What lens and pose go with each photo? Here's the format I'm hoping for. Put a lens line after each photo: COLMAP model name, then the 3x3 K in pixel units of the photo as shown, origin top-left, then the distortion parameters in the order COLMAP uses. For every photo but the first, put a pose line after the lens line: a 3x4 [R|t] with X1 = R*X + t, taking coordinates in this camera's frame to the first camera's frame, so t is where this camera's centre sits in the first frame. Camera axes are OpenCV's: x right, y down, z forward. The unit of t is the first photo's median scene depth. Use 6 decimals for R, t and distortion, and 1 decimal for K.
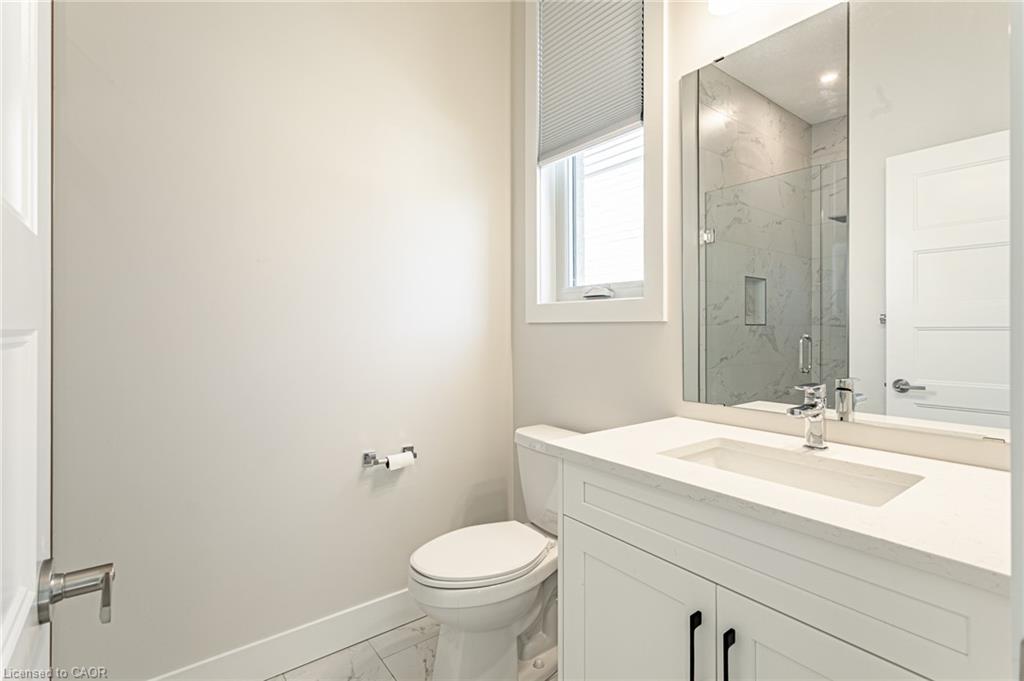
lens RADIAL K [[493.7, 0, 498.0], [0, 493.7, 321.0], [0, 0, 1]] dist [0.003456, 0.000992]
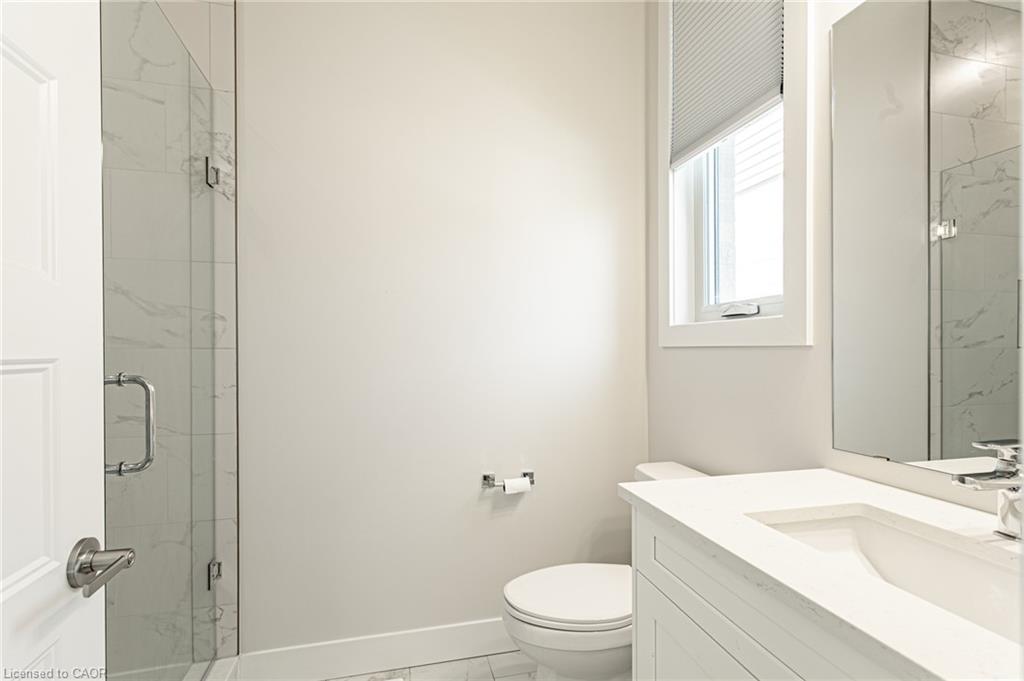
lens RADIAL K [[493.7, 0, 509.3], [0, 493.7, 346.8], [0, 0, 1]] dist [0.003456, 0.000992]
pose [[0.919472, -0.001500, -0.393153, 0.169080], [0.004980, 0.999957, 0.007831, -0.004785], [0.393124, -0.009159, 0.919440, 0.074540]]
